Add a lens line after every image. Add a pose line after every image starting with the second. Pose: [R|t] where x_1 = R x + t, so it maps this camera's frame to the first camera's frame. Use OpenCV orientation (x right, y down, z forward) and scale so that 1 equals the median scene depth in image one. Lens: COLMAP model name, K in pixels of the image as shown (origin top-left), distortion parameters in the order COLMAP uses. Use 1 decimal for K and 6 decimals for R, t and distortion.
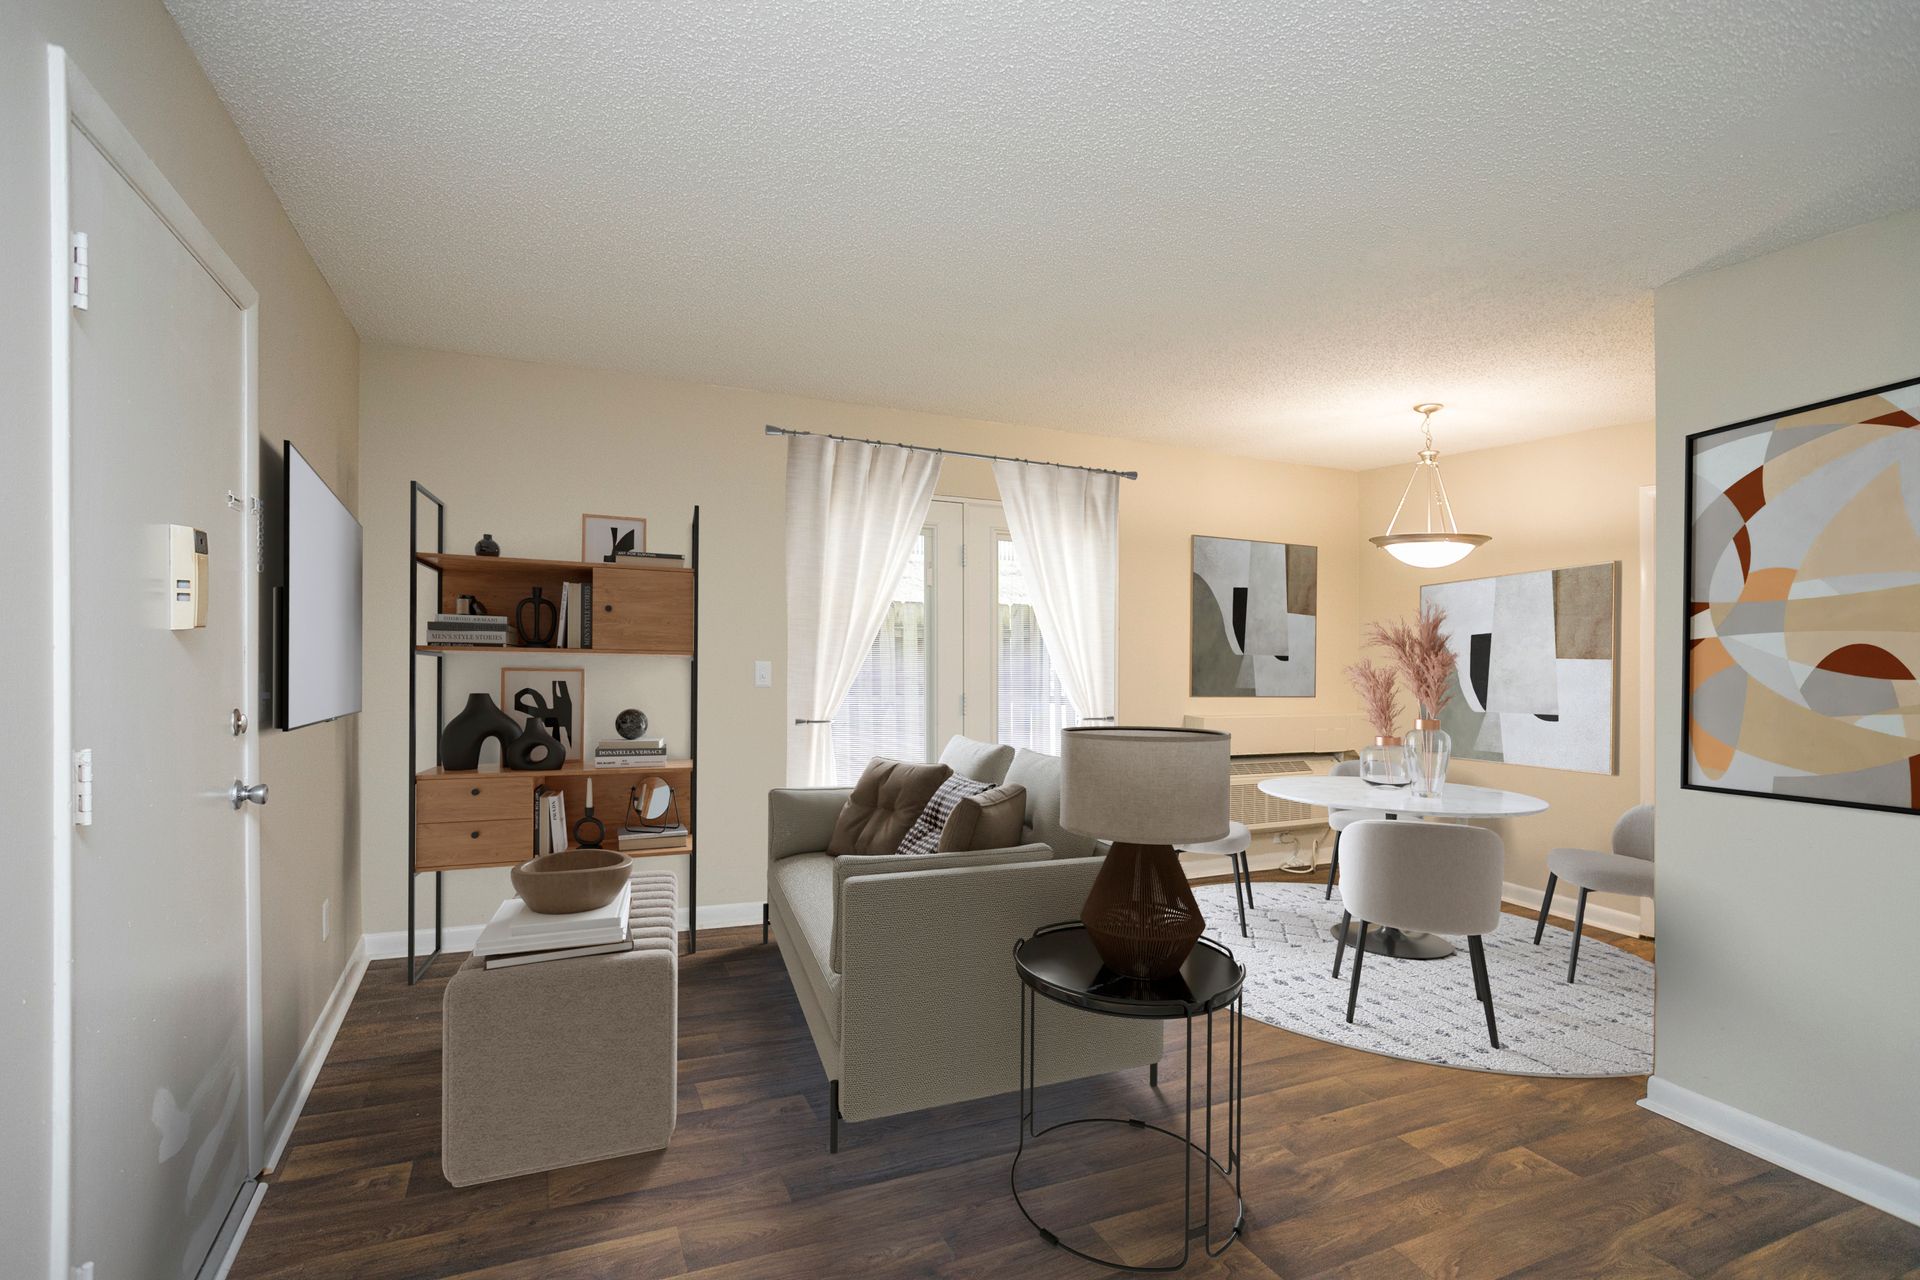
lens RADIAL K [[935.8, 0, 955.0], [0, 935.8, 677.3], [0, 0, 1]] dist [-0.007209, 0.000869]
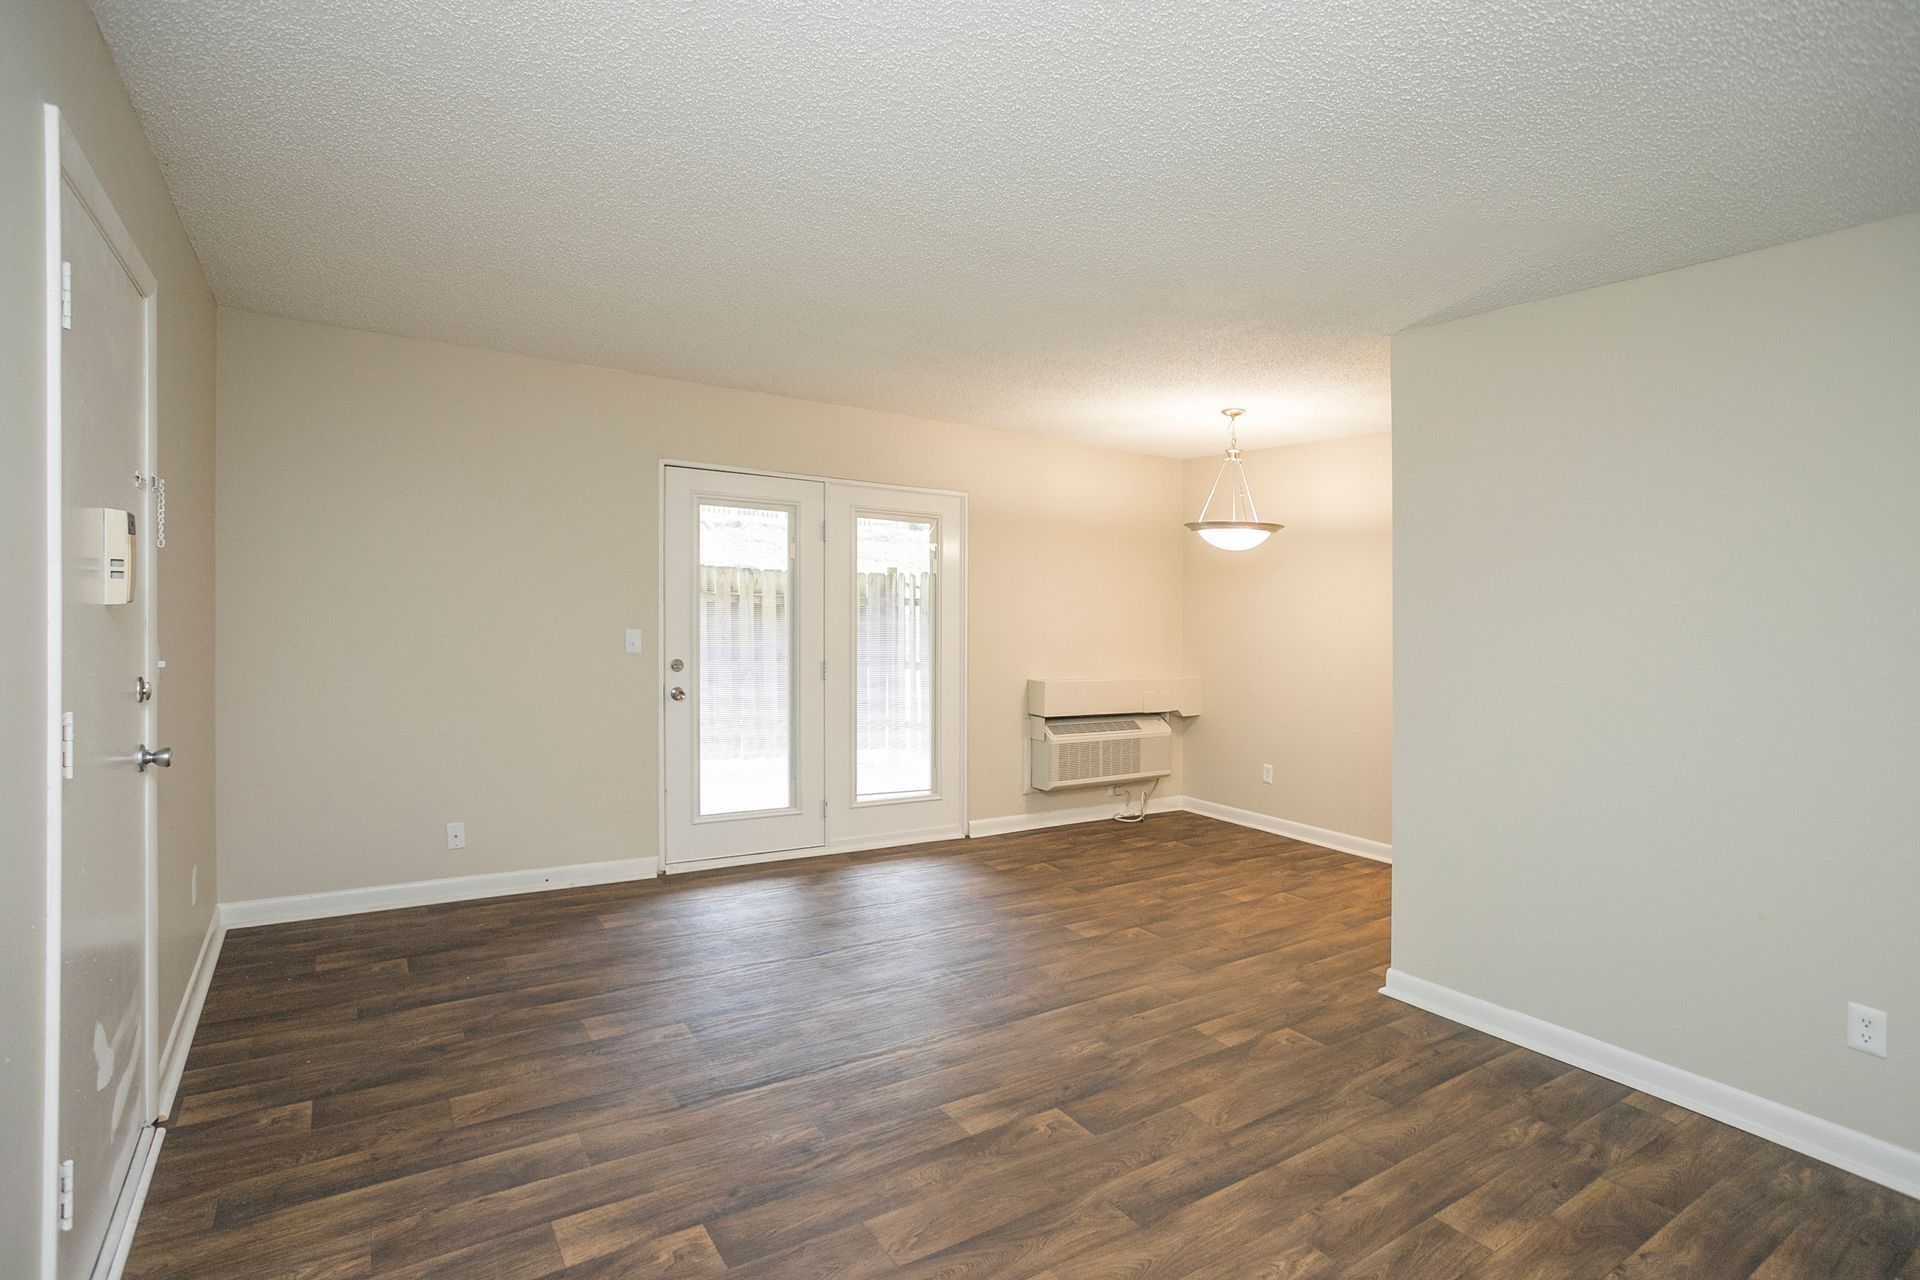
lens RADIAL K [[949.0, 0, 949.4], [0, 949.0, 640.5], [0, 0, 1]] dist [-0.035865, 0.000171]
pose [[0.989230, 0.001214, 0.146365, -0.016192], [-0.000921, 0.999997, -0.002070, -0.006083], [-0.146367, 0.001913, 0.989228, -0.165970]]
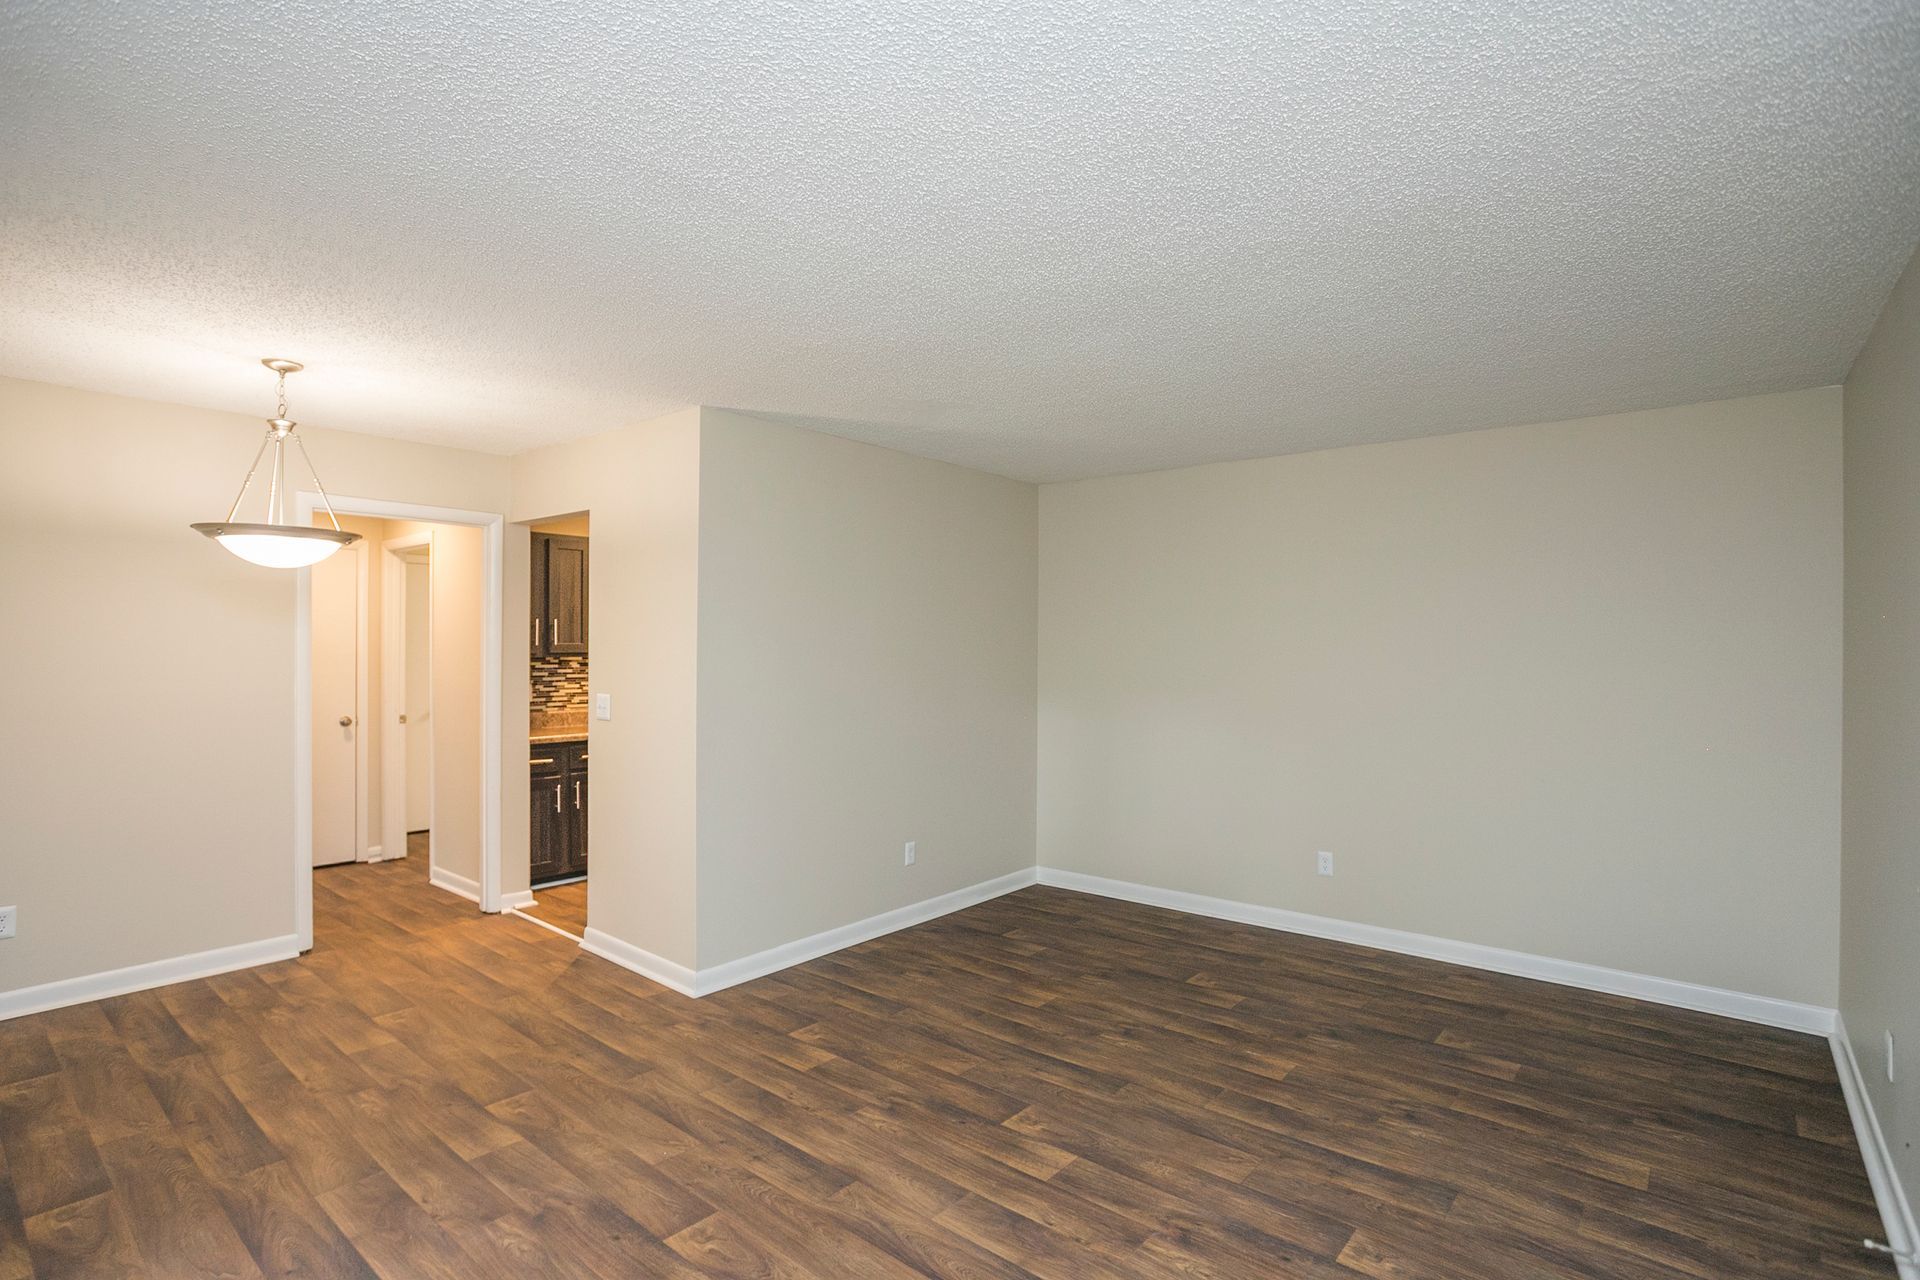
lens RADIAL K [[933.7, 0, 967.5], [0, 933.7, 644.4], [0, 0, 1]] dist [-0.054846, 0.021324]
pose [[-0.432565, -0.028827, 0.901142, -0.718057], [0.022818, 0.998819, 0.042905, -0.120087], [-0.901314, 0.039121, -0.431397, 1.341624]]
